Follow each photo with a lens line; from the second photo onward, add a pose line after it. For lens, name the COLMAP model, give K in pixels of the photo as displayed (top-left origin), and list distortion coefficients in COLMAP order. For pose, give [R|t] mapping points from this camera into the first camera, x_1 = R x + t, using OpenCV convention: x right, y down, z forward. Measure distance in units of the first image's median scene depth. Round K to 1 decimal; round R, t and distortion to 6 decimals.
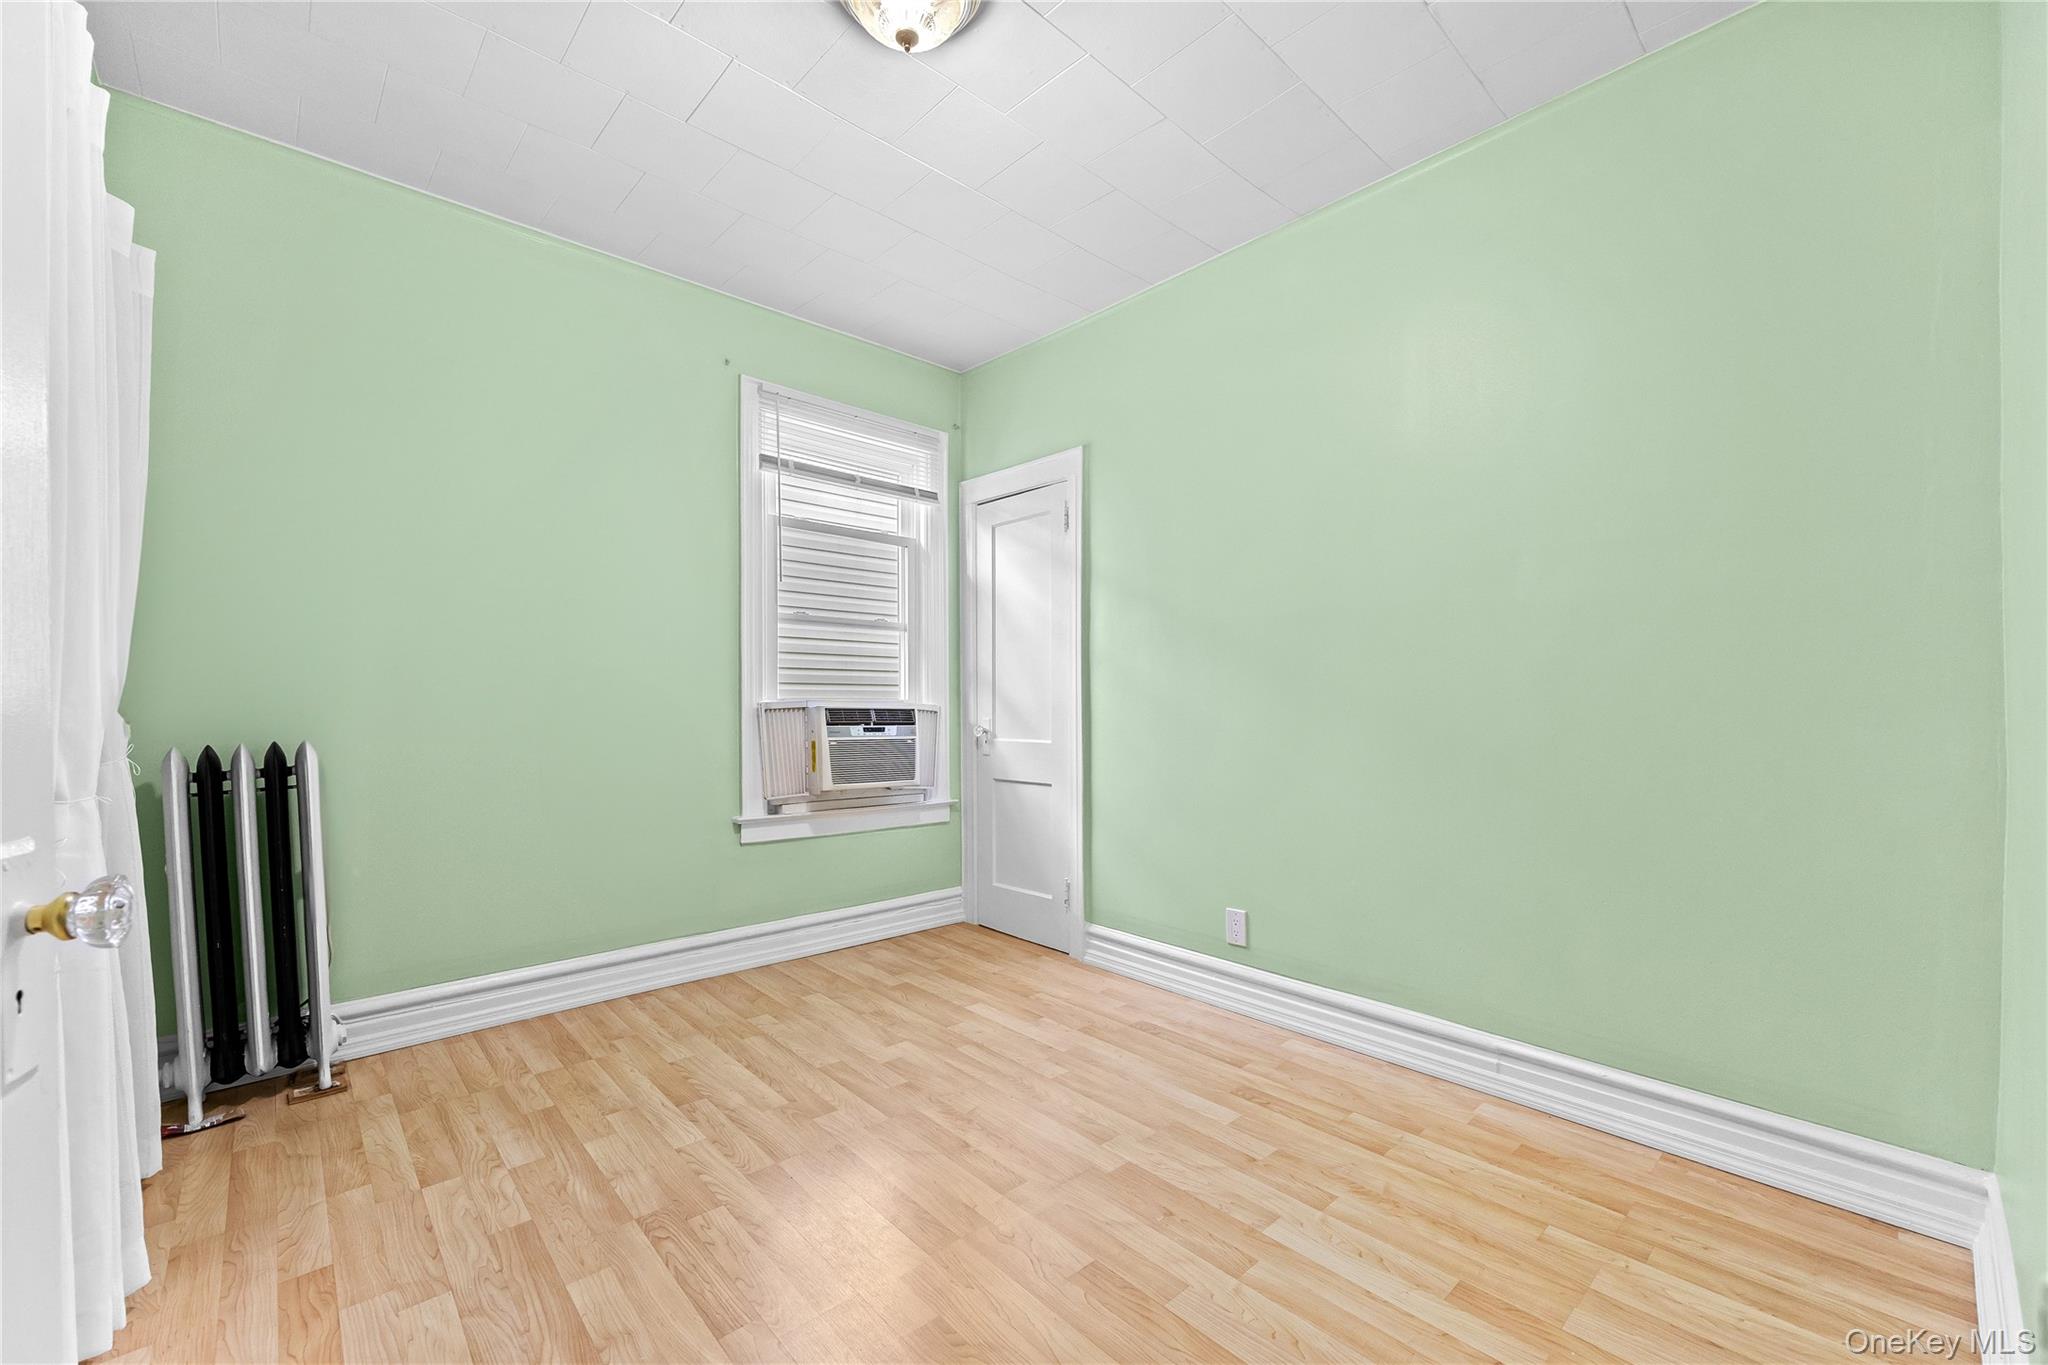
lens RADIAL K [[832.3, 0, 1028.0], [0, 832.3, 711.1], [0, 0, 1]] dist [0.004142, 0.000341]
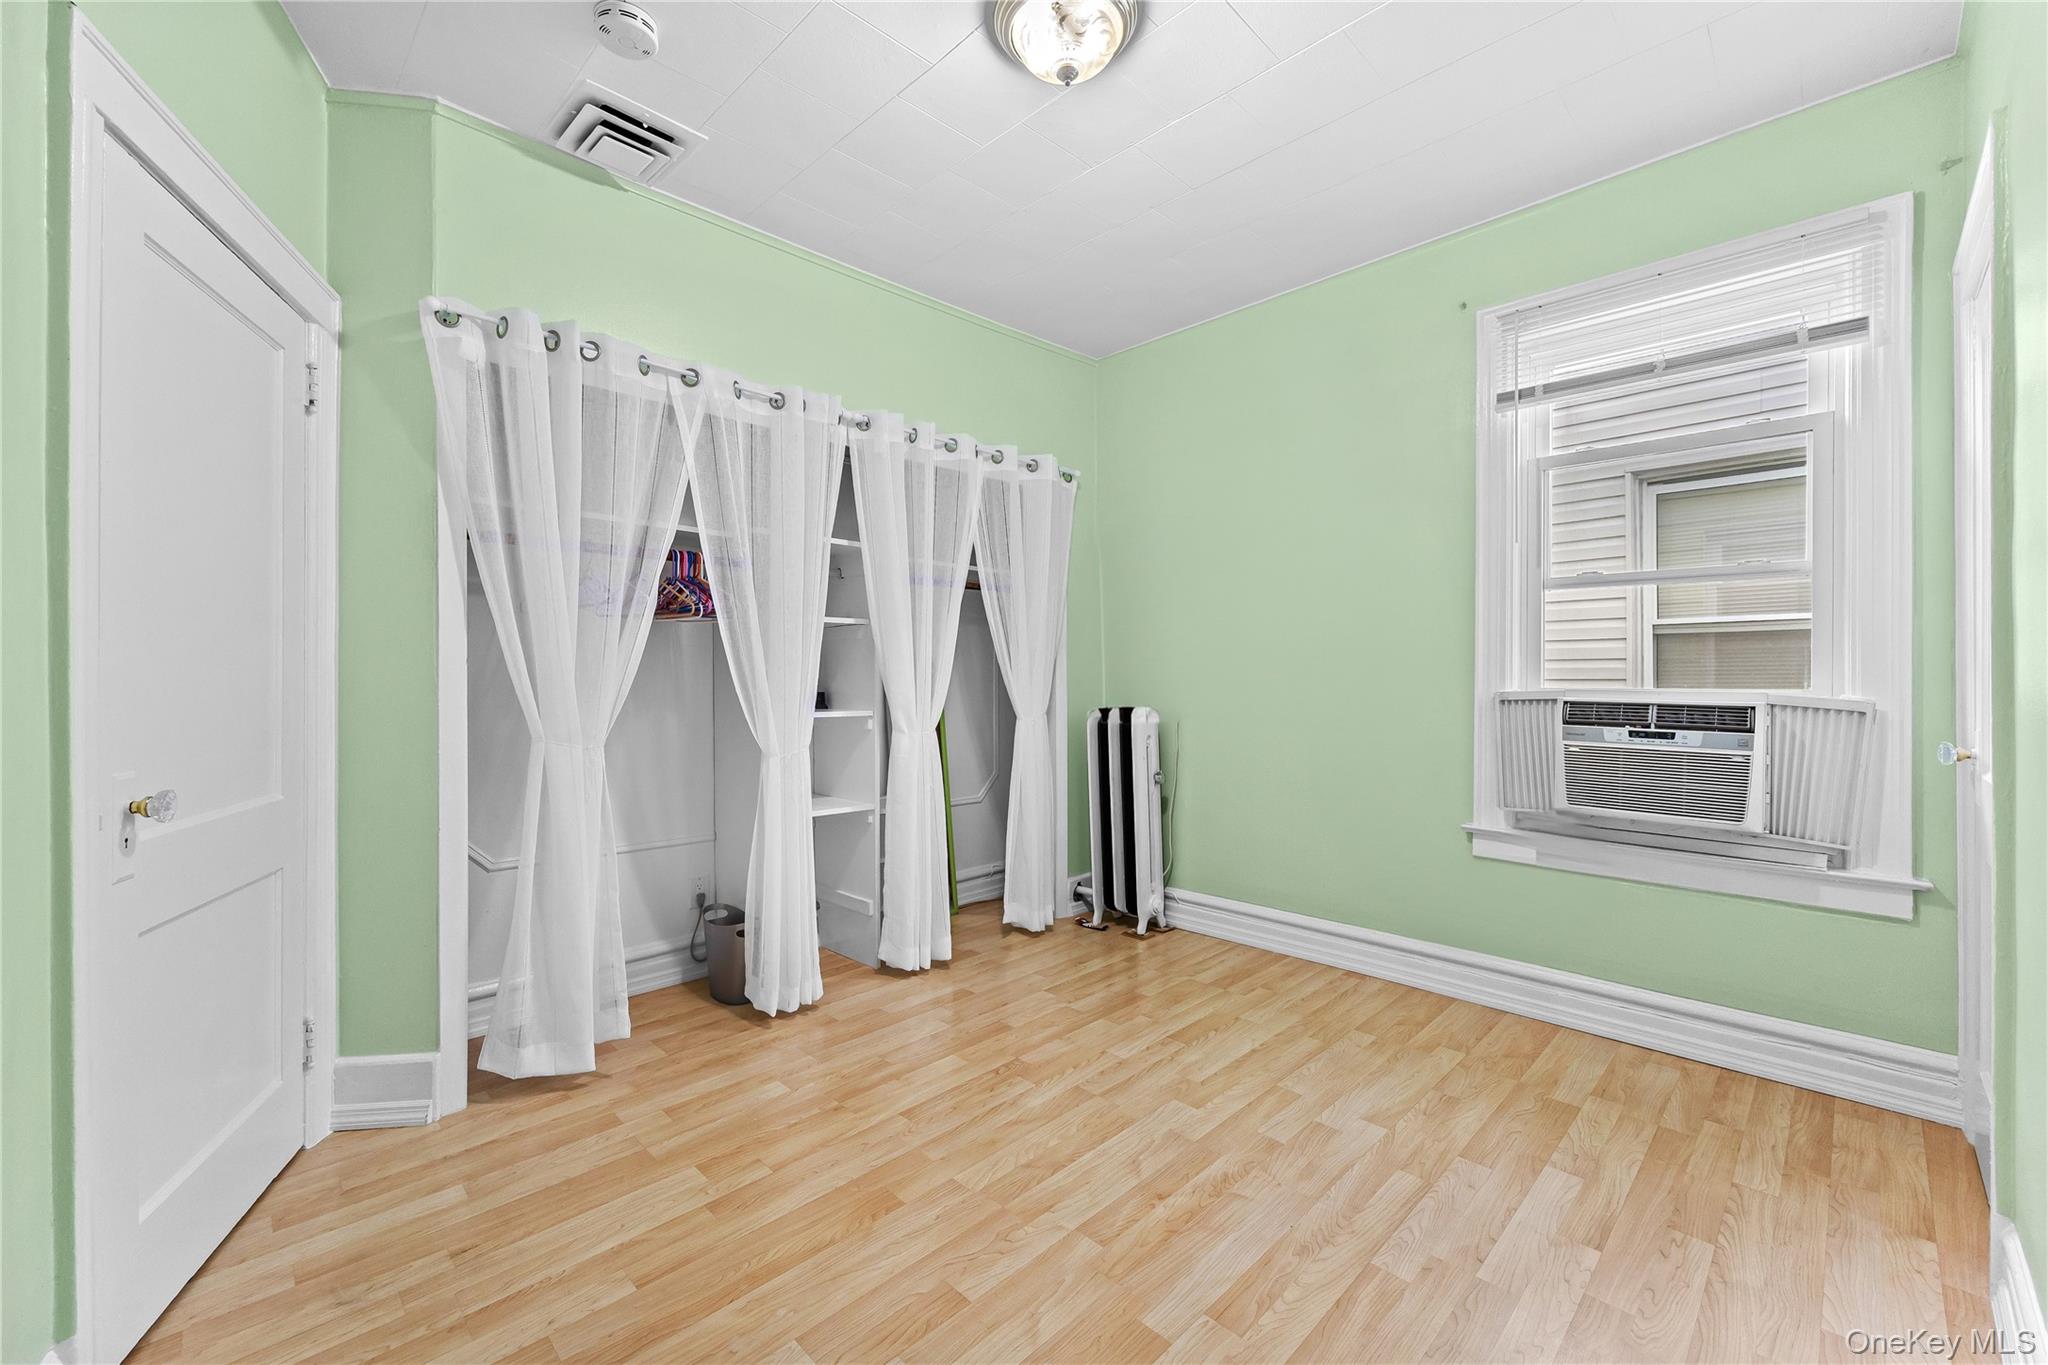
lens RADIAL K [[832.3, 0, 1021.8], [0, 832.3, 676.1], [0, 0, 1]] dist [0.004142, 0.000341]
pose [[0.042531, 0.000820, -0.999095, 0.501421], [-0.007194, 0.999974, 0.000515, -0.023701], [0.999069, 0.007166, 0.042536, 0.496781]]
